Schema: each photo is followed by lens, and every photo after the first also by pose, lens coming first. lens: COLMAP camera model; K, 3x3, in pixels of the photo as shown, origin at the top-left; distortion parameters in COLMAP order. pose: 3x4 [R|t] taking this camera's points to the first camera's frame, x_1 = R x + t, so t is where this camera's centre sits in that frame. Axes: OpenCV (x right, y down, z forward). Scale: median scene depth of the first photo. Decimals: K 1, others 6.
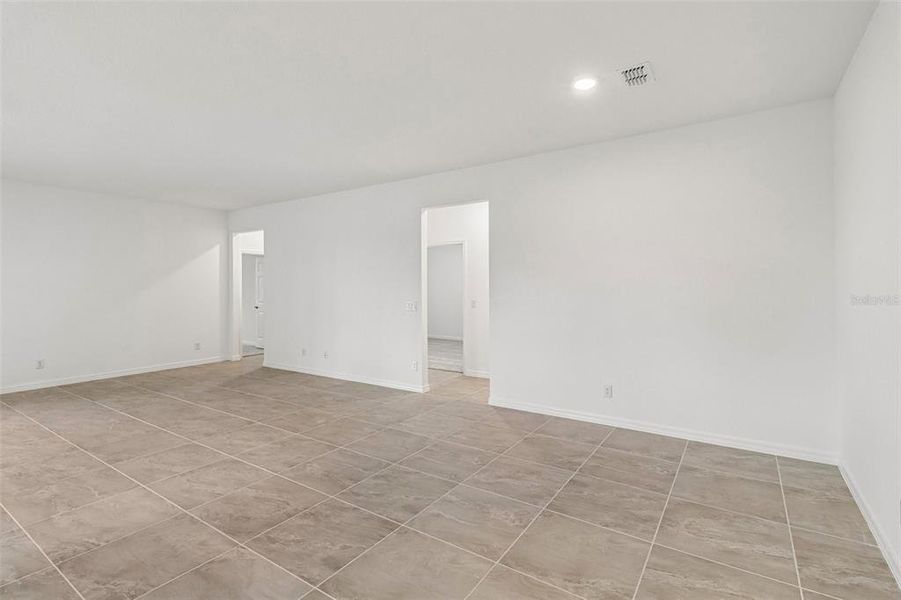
lens RADIAL K [[424.8, 0, 454.0], [0, 424.8, 292.5], [0, 0, 1]] dist [0.011074, -0.006805]
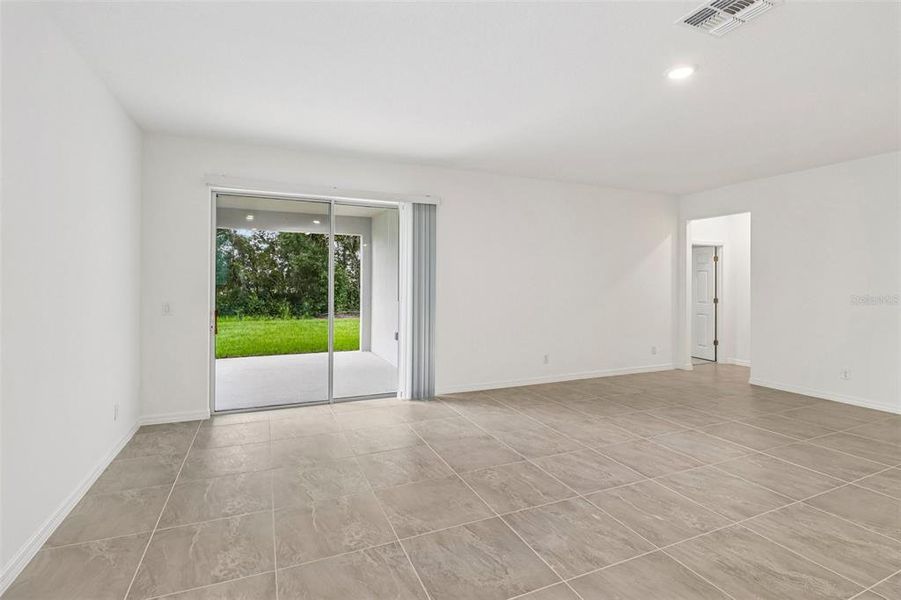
lens RADIAL K [[424.8, 0, 450.7], [0, 424.8, 278.1], [0, 0, 1]] dist [0.011074, -0.006805]
pose [[0.839854, 0.002694, -0.542805, -0.937233], [-0.014863, 0.999727, -0.018035, -0.003711], [0.542608, 0.023215, 0.839665, 0.037398]]
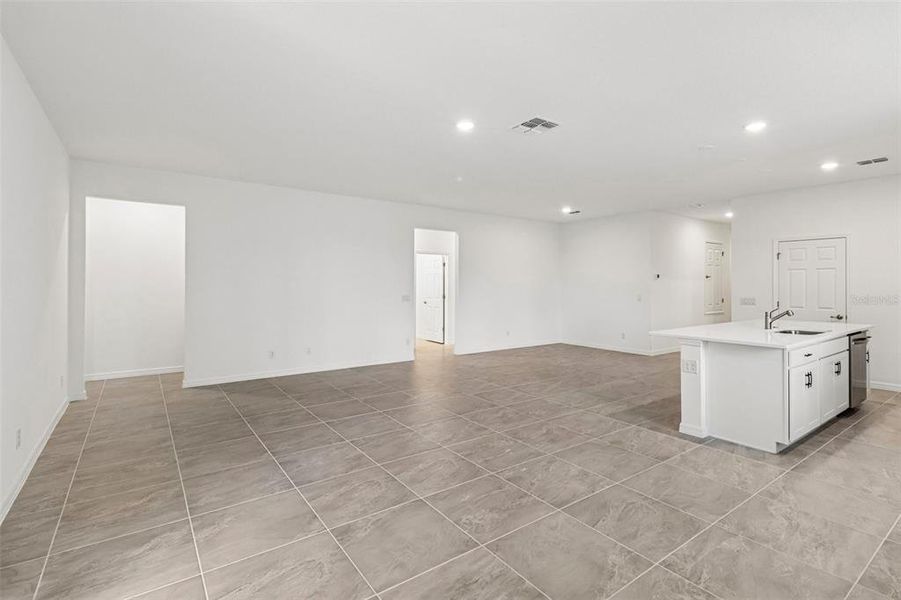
lens RADIAL K [[424.8, 0, 455.3], [0, 424.8, 282.6], [0, 0, 1]] dist [0.011074, -0.006805]
pose [[0.349138, 0.011632, 0.936999, -1.939833], [0.004729, 0.999888, -0.014175, -0.001137], [-0.937059, 0.009380, 0.349044, 0.560777]]
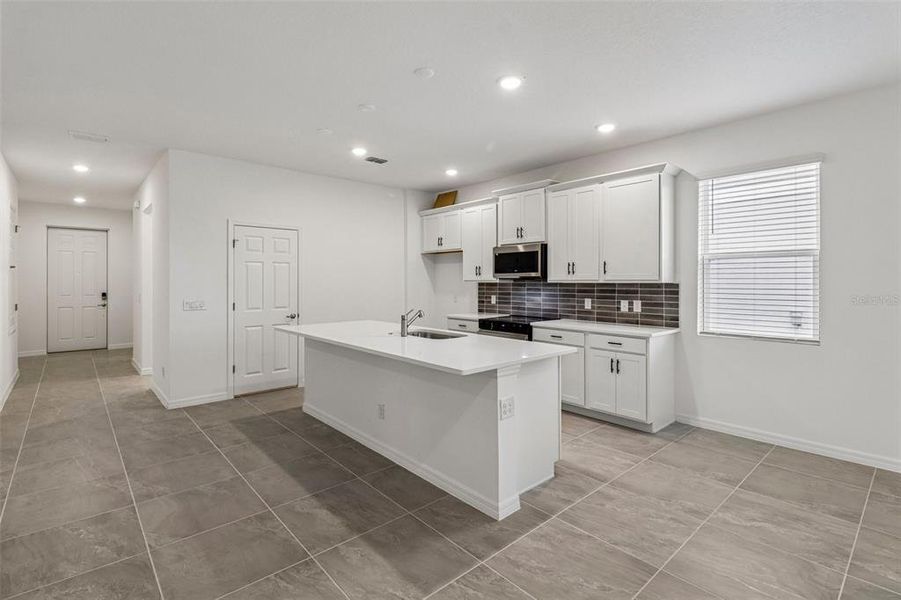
lens RADIAL K [[424.8, 0, 450.7], [0, 424.8, 280.0], [0, 0, 1]] dist [0.011074, -0.006805]
pose [[-0.968483, 0.004805, 0.249035, -0.845899], [0.006085, 0.999972, 0.004372, -0.015773], [-0.249007, 0.005750, -0.968485, 1.060217]]
